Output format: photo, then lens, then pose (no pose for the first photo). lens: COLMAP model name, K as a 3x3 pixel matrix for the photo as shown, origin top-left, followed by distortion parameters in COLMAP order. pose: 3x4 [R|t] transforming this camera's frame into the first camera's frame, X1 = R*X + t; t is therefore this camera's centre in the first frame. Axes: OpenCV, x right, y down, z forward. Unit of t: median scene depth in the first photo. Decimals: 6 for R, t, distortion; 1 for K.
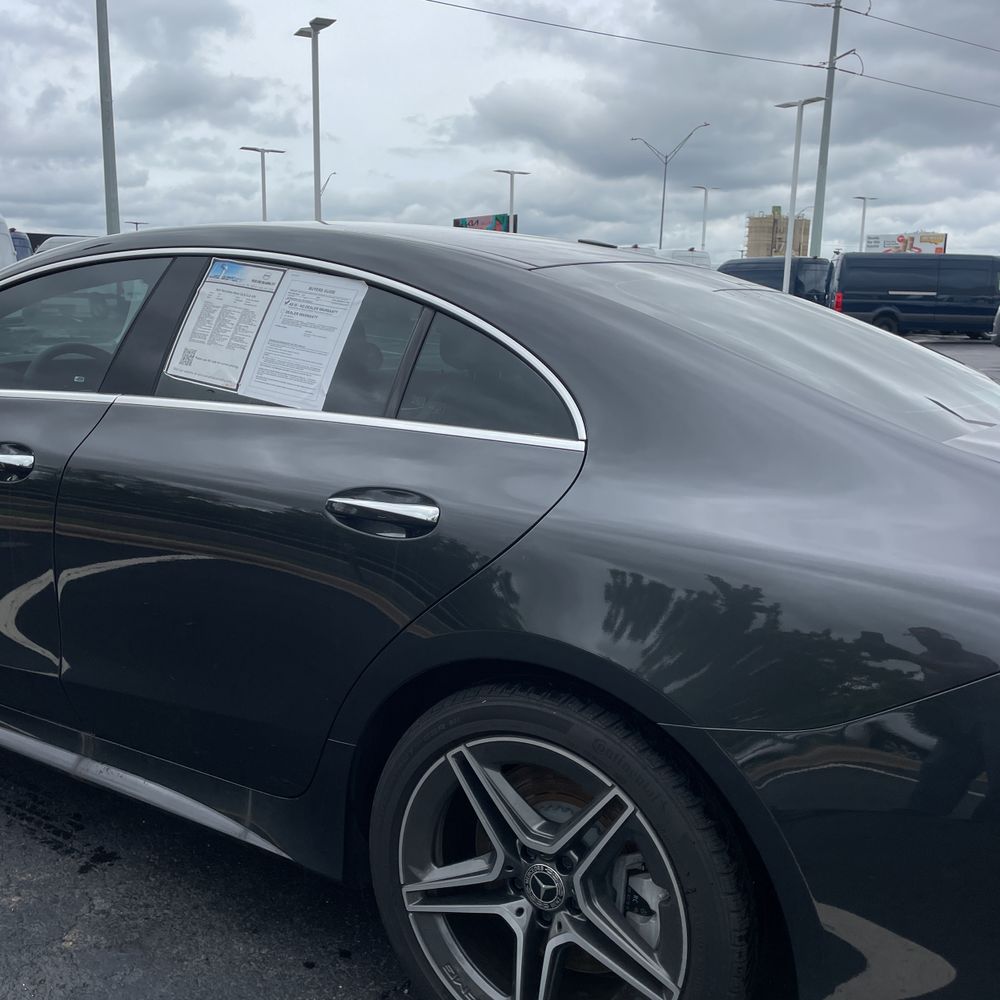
lens RADIAL K [[1009.8, 0, 500.0], [0, 1009.8, 500.0], [0, 0, 1]] dist [0.114543, -0.159189]
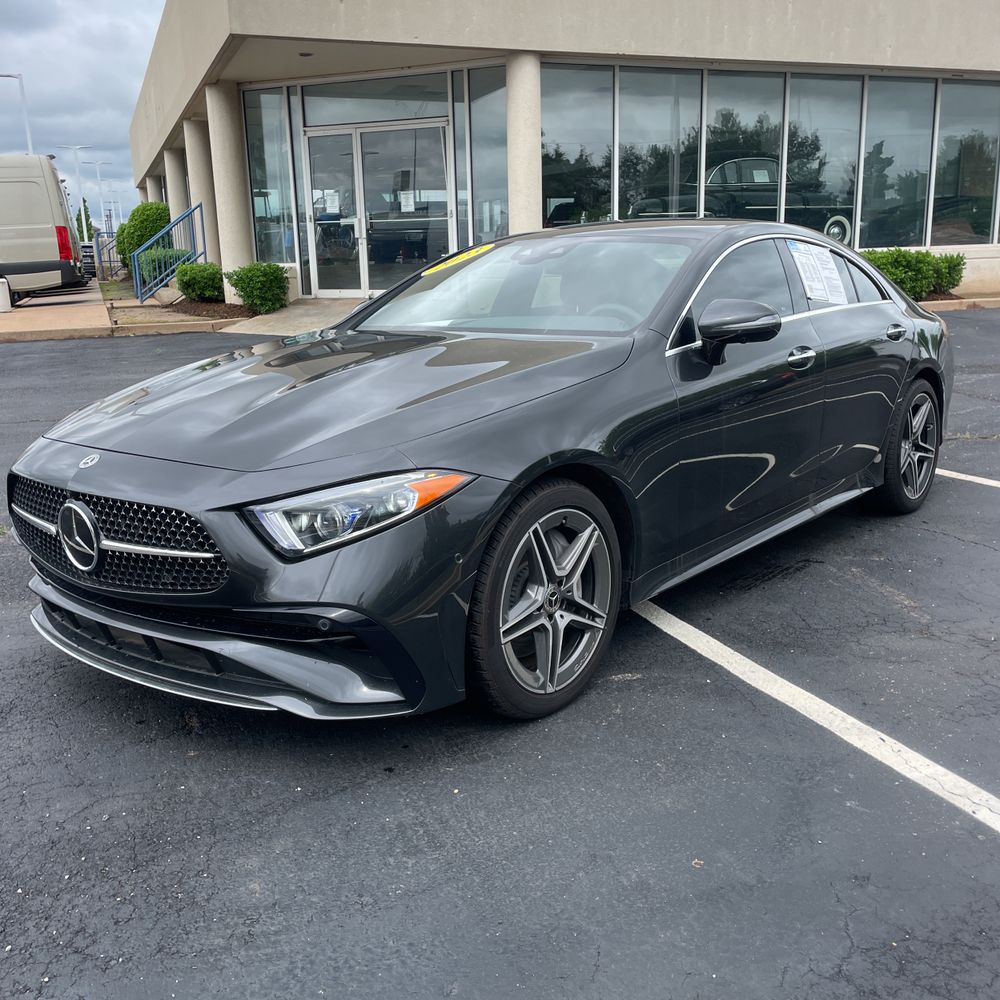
lens RADIAL K [[1001.6, 0, 511.8], [0, 1001.6, 498.2], [0, 0, 1]] dist [0.098592, -0.128612]
pose [[0.141817, -0.259591, 0.955249, -2.426187], [0.213948, 0.950232, 0.226465, -0.327902], [-0.966496, 0.172257, 0.190298, 1.265241]]
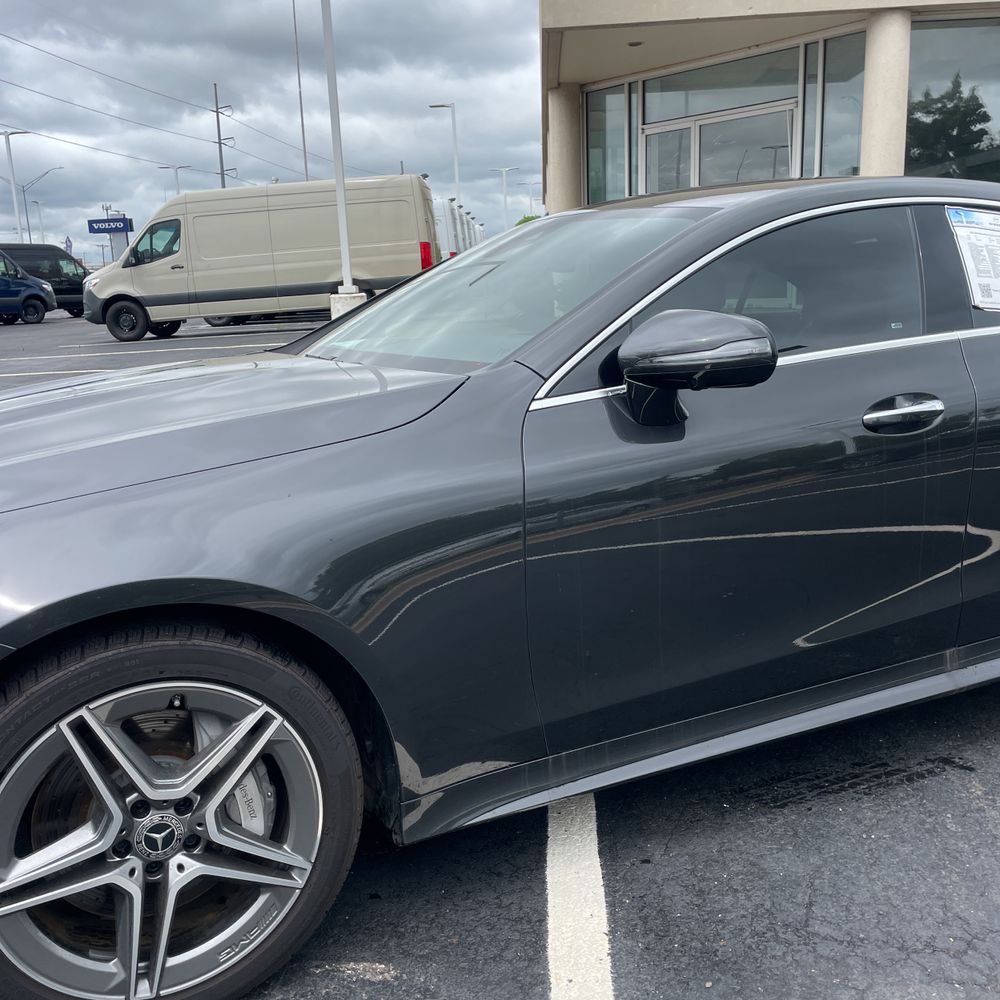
lens RADIAL K [[1009.8, 0, 500.0], [0, 1009.8, 500.0], [0, 0, 1]] dist [0.114543, -0.159189]
pose [[0.534558, -0.223660, 0.814999, -1.611439], [0.211449, 0.969070, 0.127252, -0.175052], [-0.818252, 0.104308, 0.565317, 0.814632]]
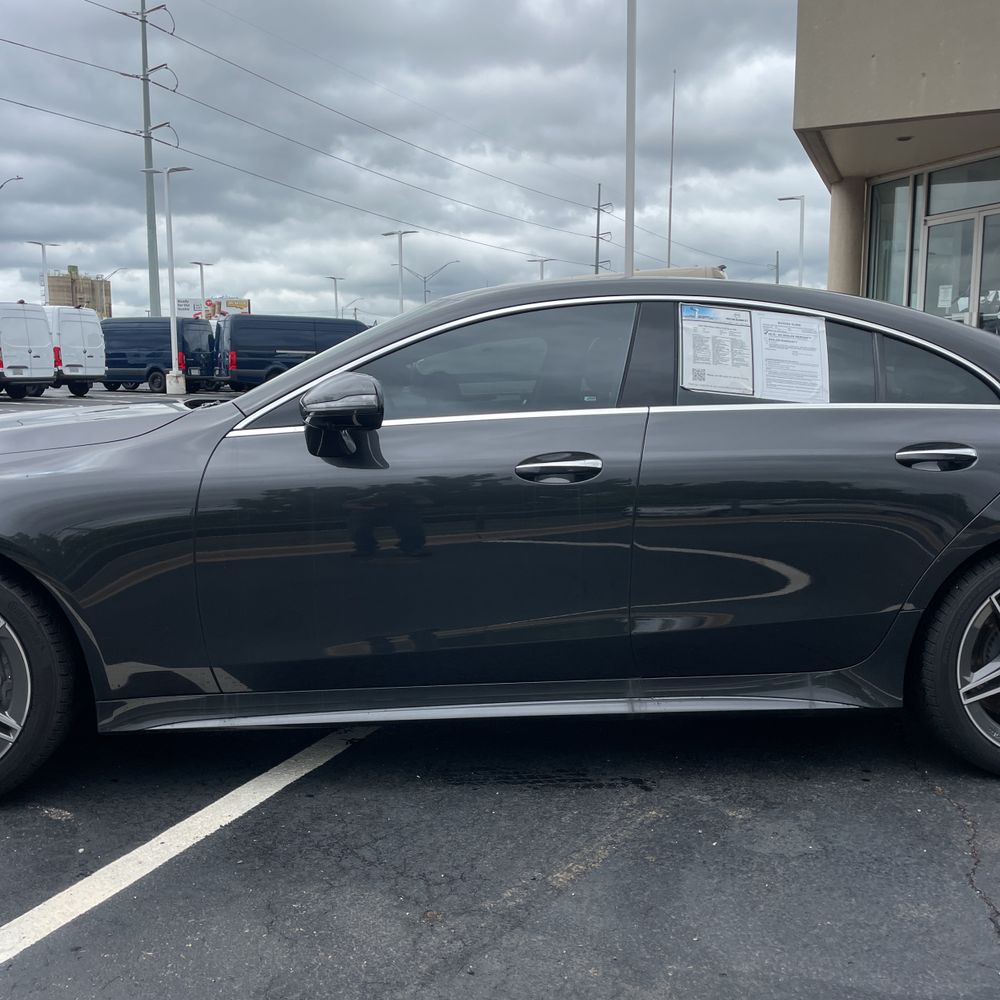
lens RADIAL K [[1010.5, 0, 497.9], [0, 1010.5, 493.6], [0, 0, 1]] dist [0.110237, -0.154583]
pose [[0.796702, -0.096898, 0.596554, -1.338021], [0.134762, 0.990695, -0.019058, 0.005983], [-0.589156, 0.095576, 0.802347, 0.090834]]
